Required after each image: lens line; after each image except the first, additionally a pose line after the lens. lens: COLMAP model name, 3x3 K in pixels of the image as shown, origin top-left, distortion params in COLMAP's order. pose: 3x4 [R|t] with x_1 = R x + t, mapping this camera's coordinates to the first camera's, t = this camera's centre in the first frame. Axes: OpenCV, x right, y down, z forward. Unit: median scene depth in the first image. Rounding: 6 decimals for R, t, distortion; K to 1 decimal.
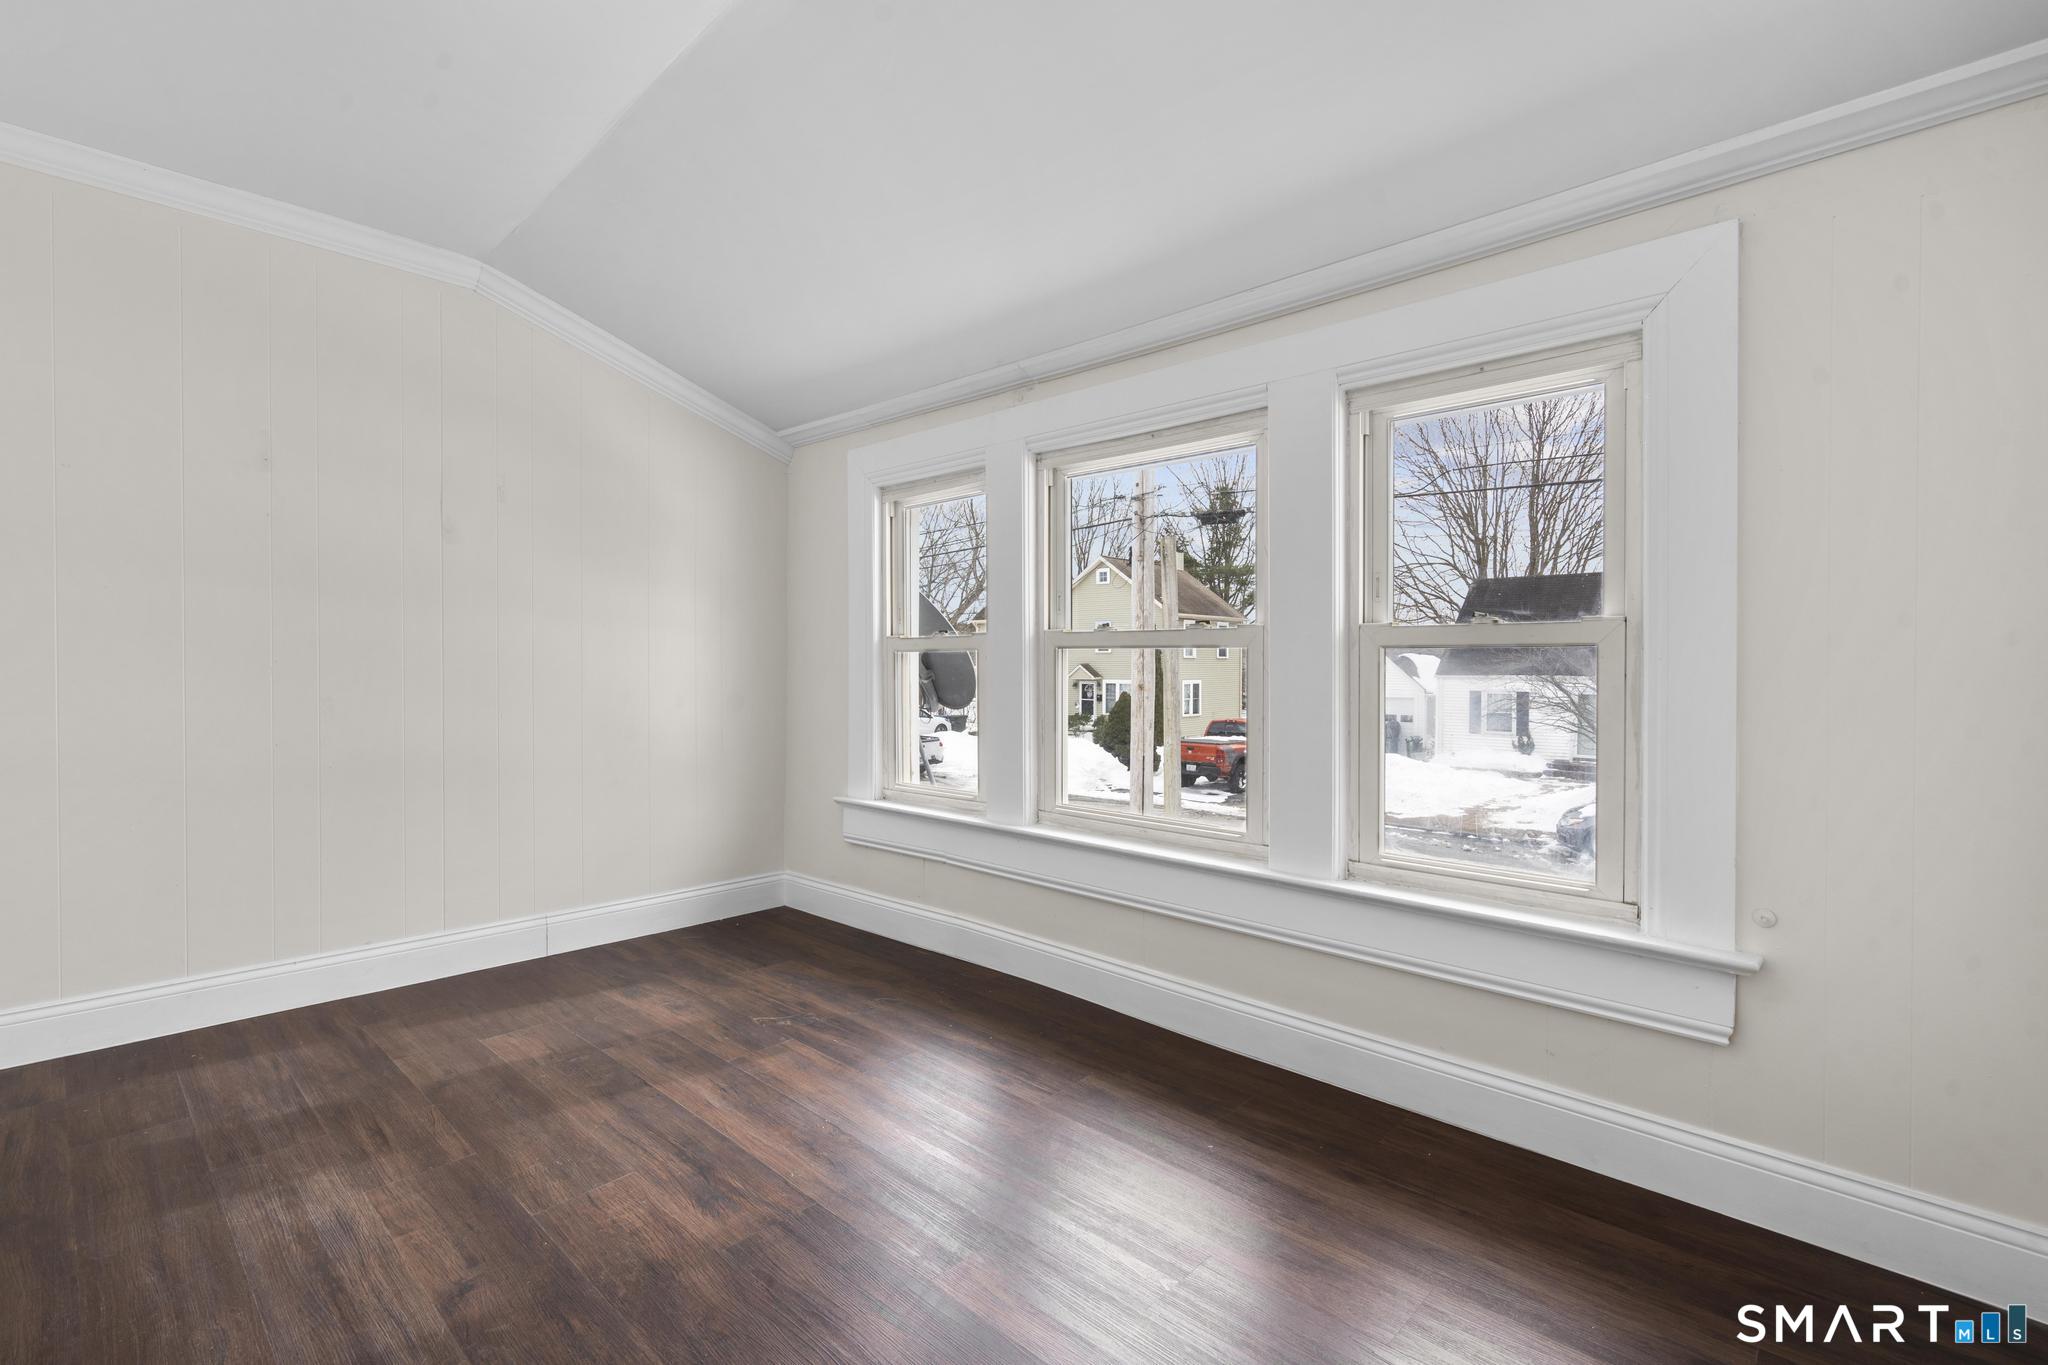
lens RADIAL K [[937.4, 0, 1022.7], [0, 937.4, 674.8], [0, 0, 1]] dist [-0.002259, 0.000720]
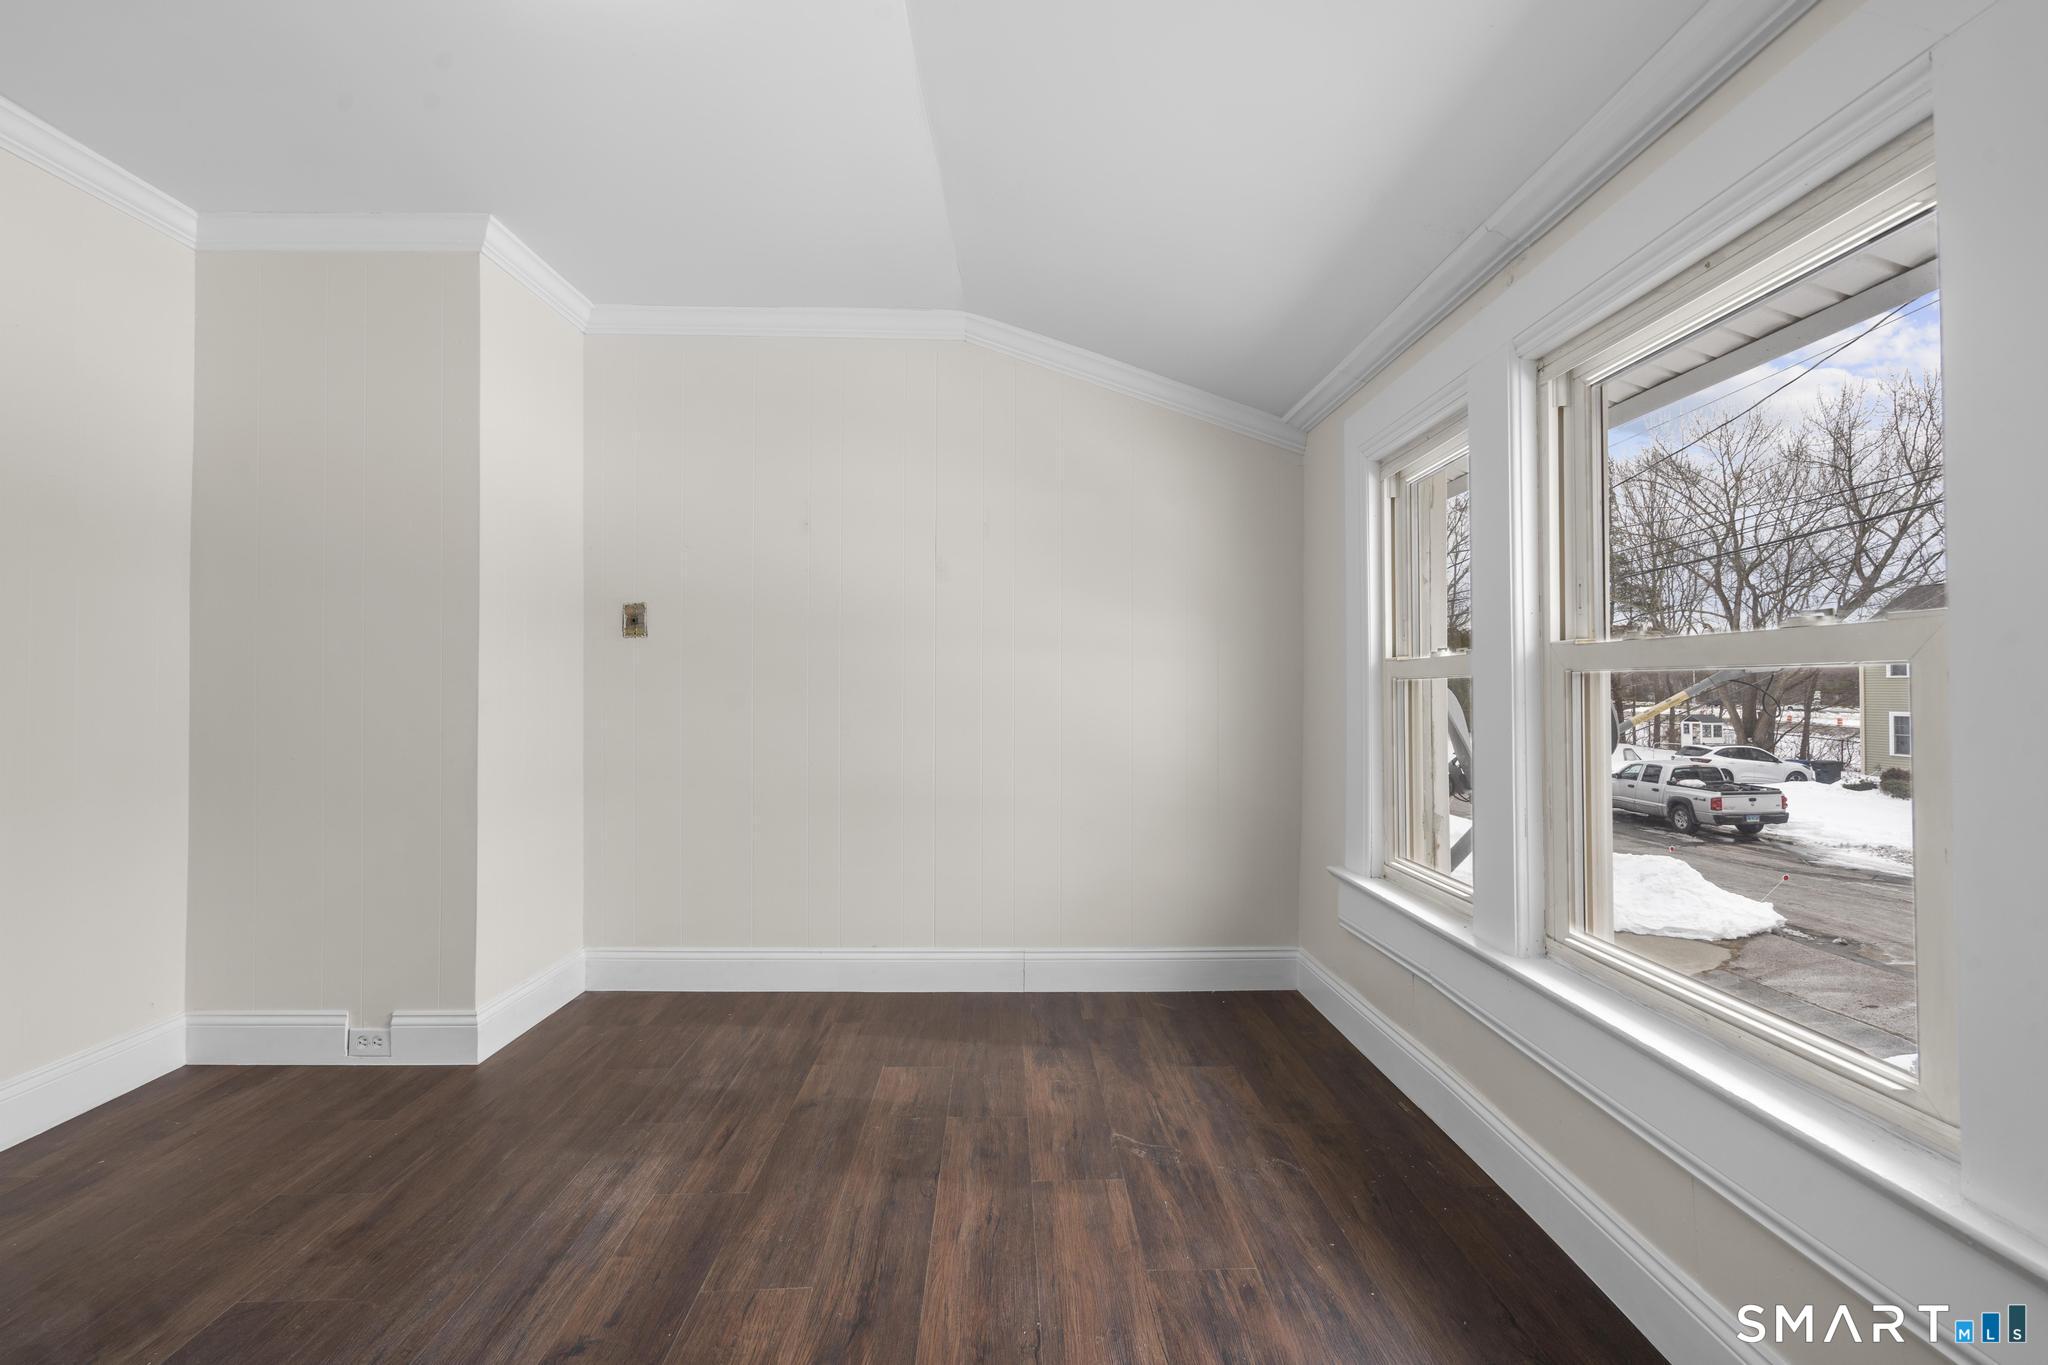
lens RADIAL K [[937.4, 0, 1022.7], [0, 937.4, 674.8], [0, 0, 1]] dist [-0.002259, 0.000720]
pose [[0.703688, -0.012453, -0.710400, 0.256481], [-0.008947, 0.999612, -0.026385, -0.008575], [0.710453, 0.024923, 0.703303, 0.390225]]
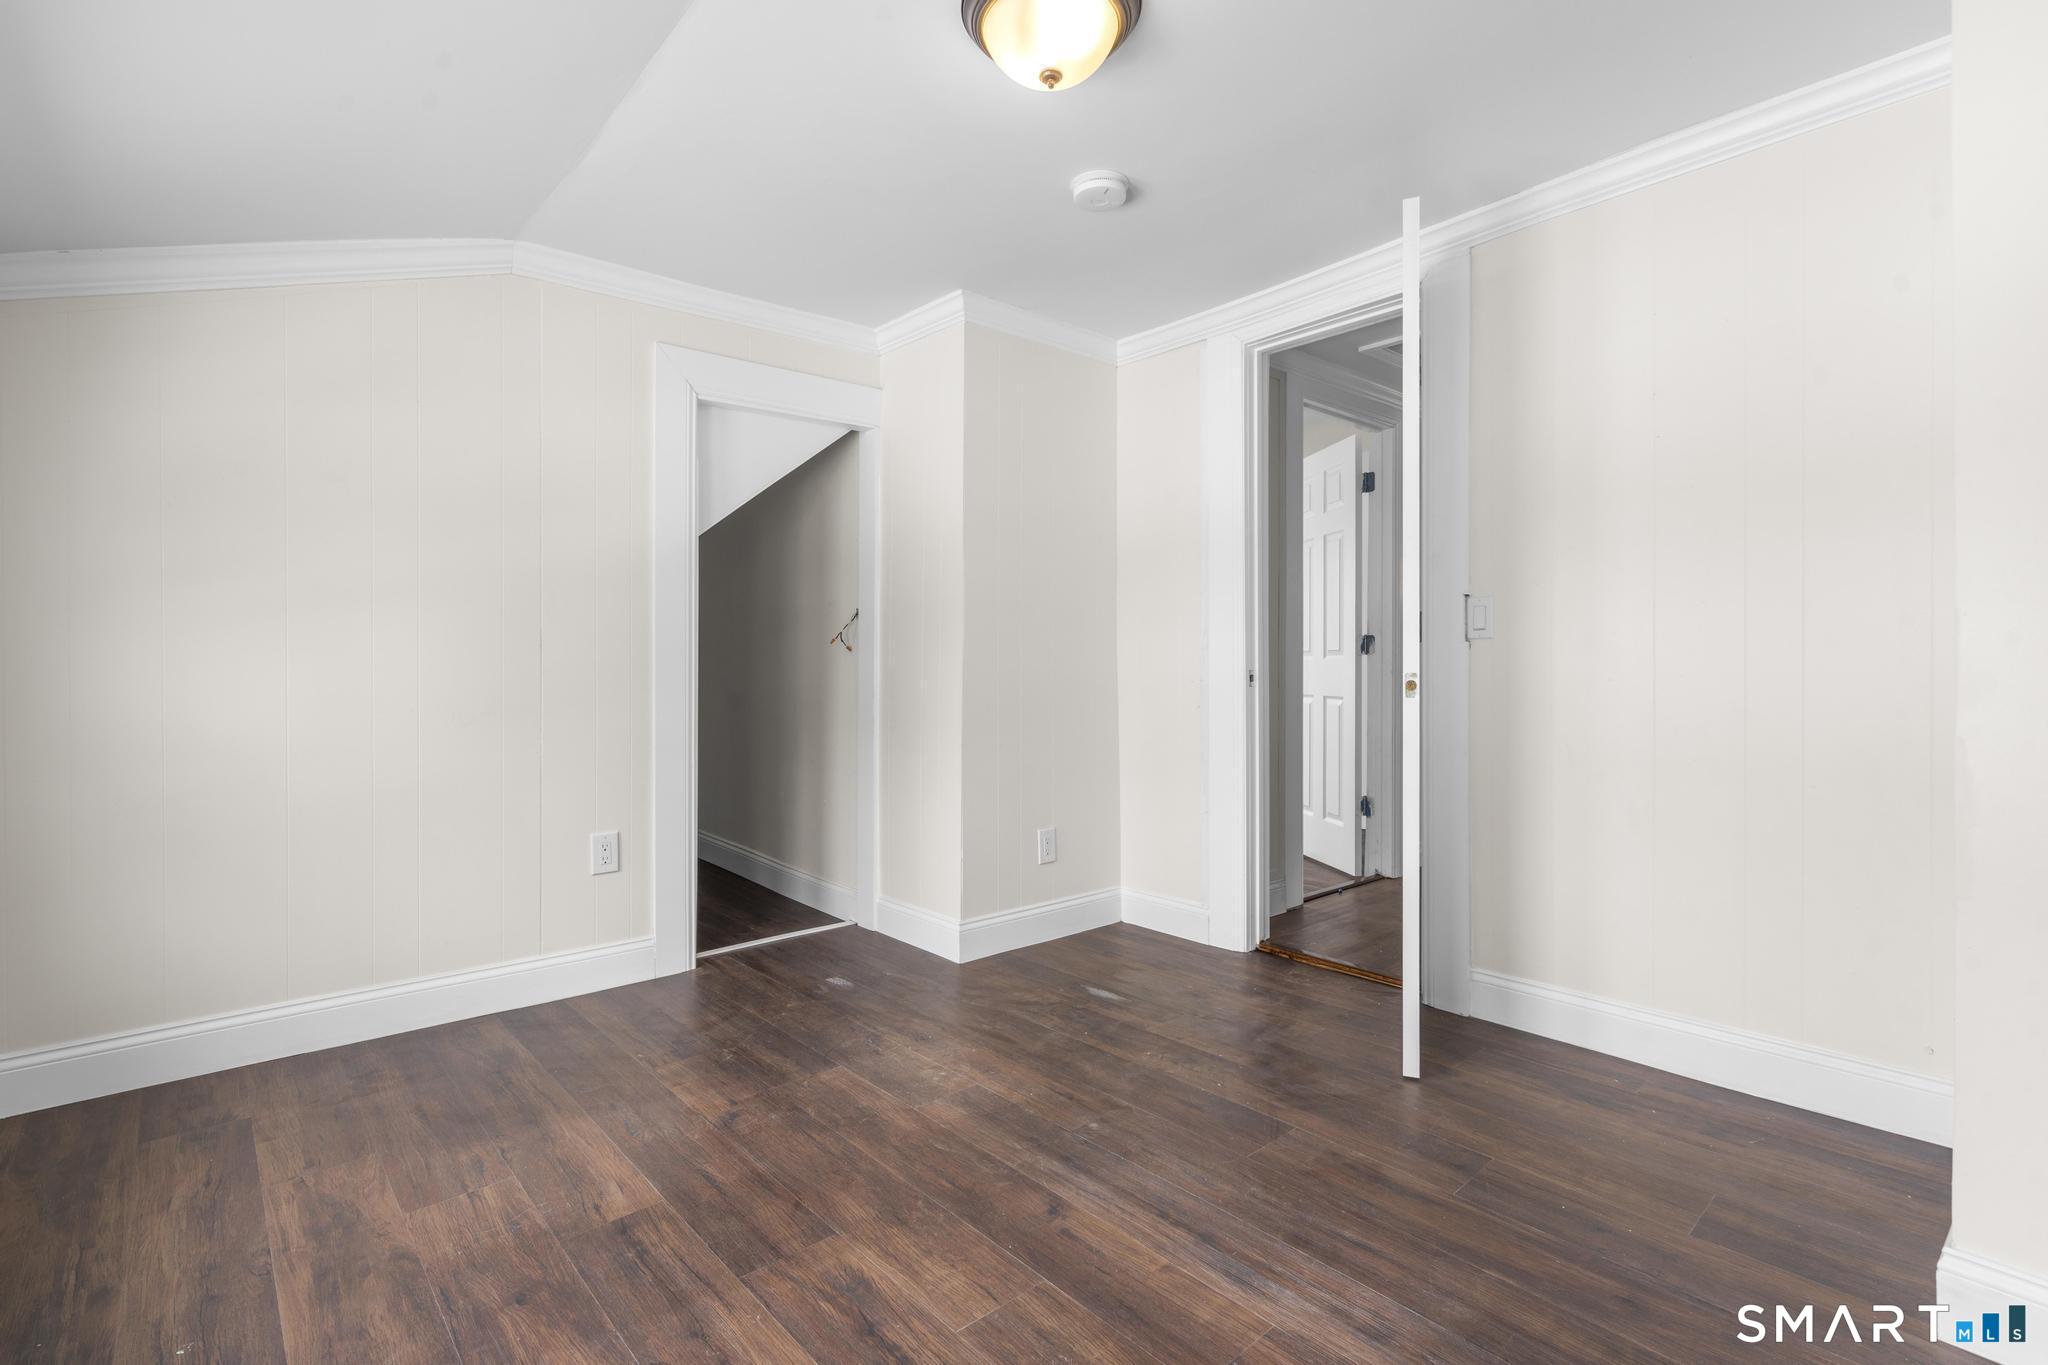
lens RADIAL K [[937.4, 0, 1022.7], [0, 937.4, 674.8], [0, 0, 1]] dist [-0.002259, 0.000720]
pose [[-0.996635, 0.001245, 0.081957, -0.402715], [0.003668, 0.999560, 0.029419, -0.027729], [-0.081885, 0.029620, -0.996202, 1.321119]]
